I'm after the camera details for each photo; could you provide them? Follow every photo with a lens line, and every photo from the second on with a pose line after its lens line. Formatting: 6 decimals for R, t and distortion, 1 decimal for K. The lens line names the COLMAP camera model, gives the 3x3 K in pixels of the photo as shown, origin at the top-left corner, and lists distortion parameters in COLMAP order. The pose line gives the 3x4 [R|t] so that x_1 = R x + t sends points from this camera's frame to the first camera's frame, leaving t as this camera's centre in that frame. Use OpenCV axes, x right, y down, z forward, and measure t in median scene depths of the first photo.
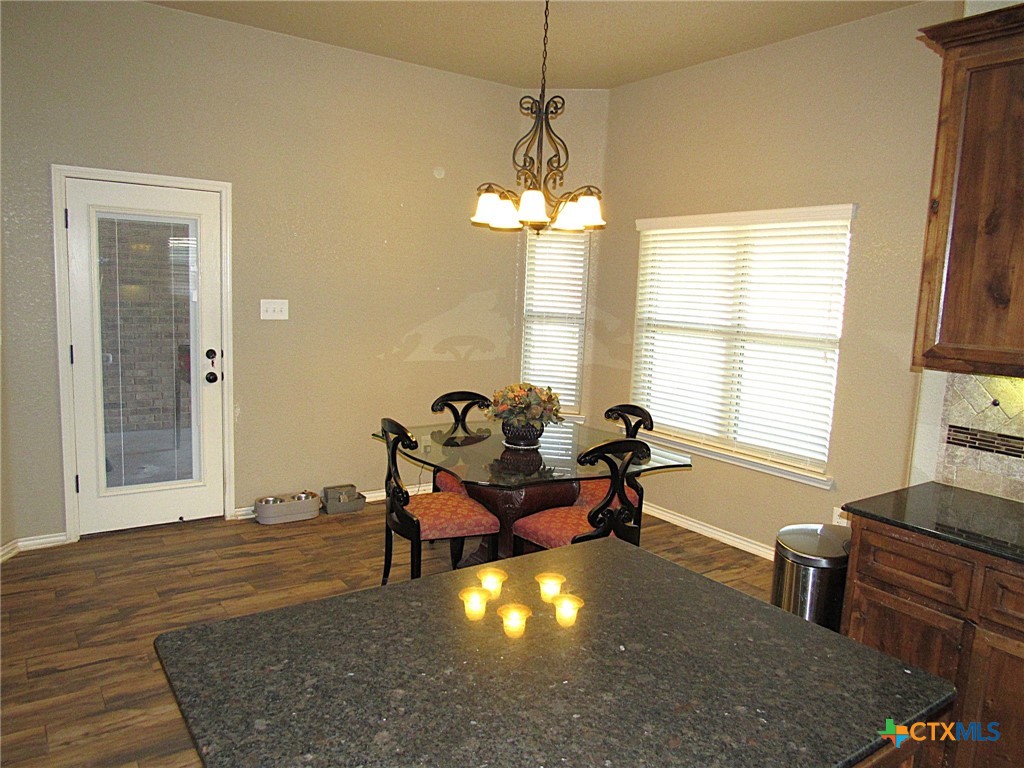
lens RADIAL K [[732.2, 0, 521.9], [0, 732.2, 388.2], [0, 0, 1]] dist [-0.036046, 0.007957]
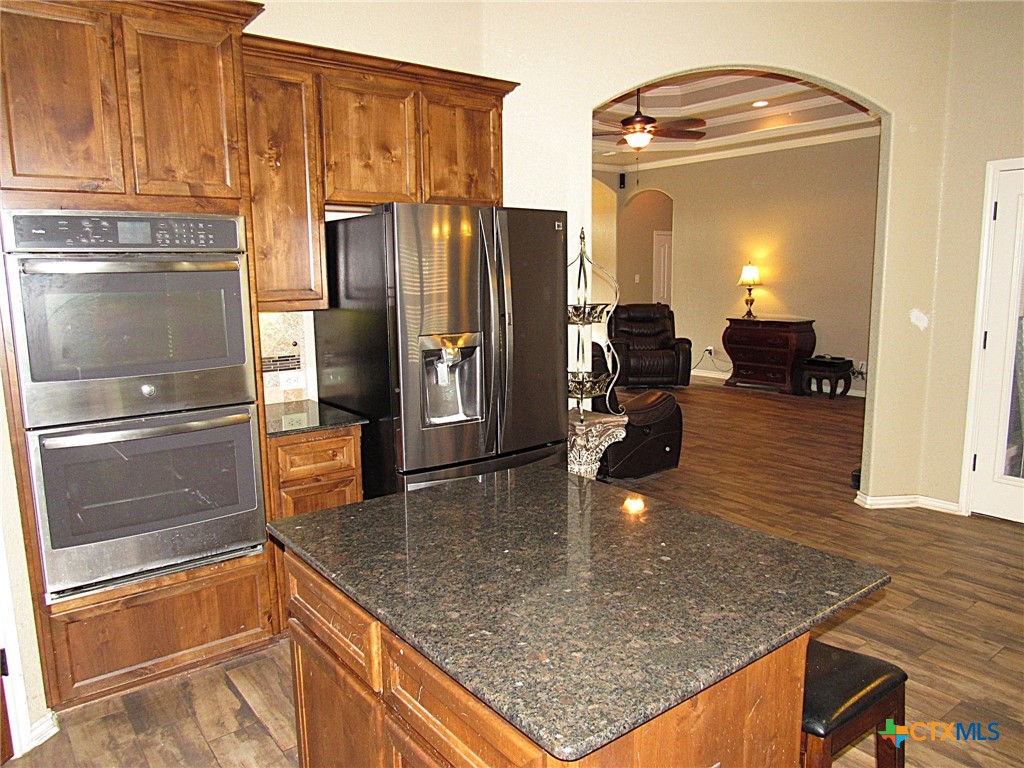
lens RADIAL K [[732.2, 0, 511.8], [0, 732.2, 385.8], [0, 0, 1]] dist [-0.036046, 0.007957]
pose [[0.028428, 0.112840, -0.993206, 0.429487], [-0.123260, 0.986421, 0.108541, -0.010440], [0.991967, 0.119337, 0.041951, 0.288471]]
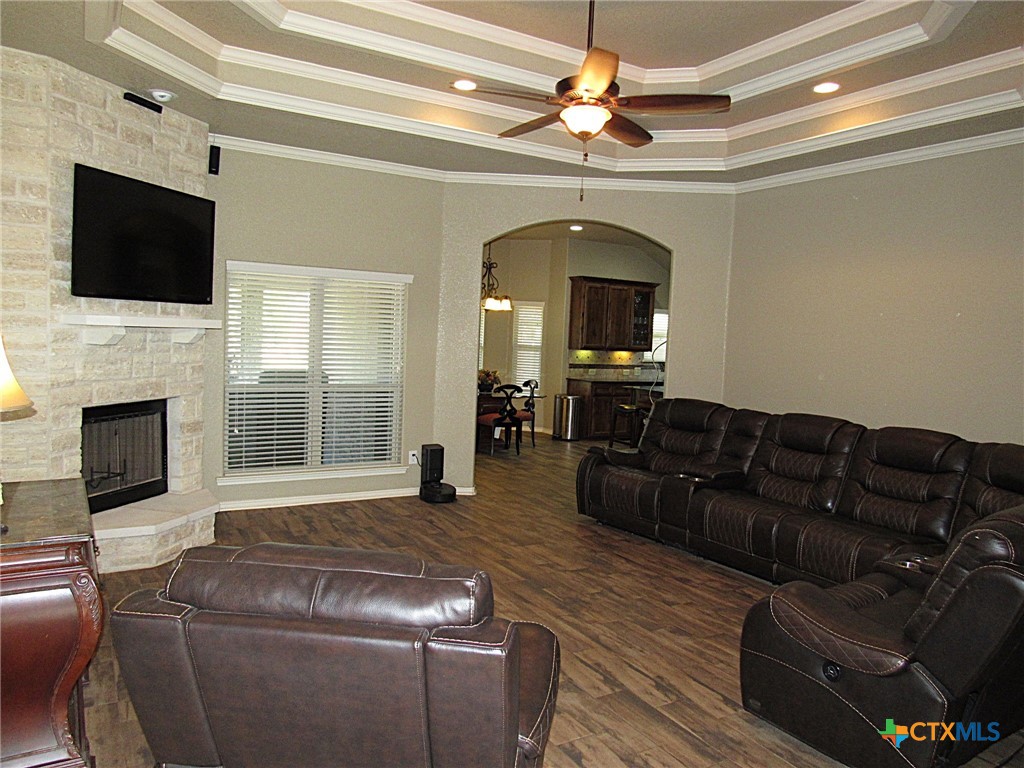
lens RADIAL K [[732.2, 0, 508.9], [0, 732.2, 385.1], [0, 0, 1]] dist [-0.036046, 0.007957]
pose [[0.094528, -0.113670, 0.989011, -2.600110], [0.098900, 0.989618, 0.104287, -0.214231], [-0.990597, 0.087955, 0.104789, 0.648784]]
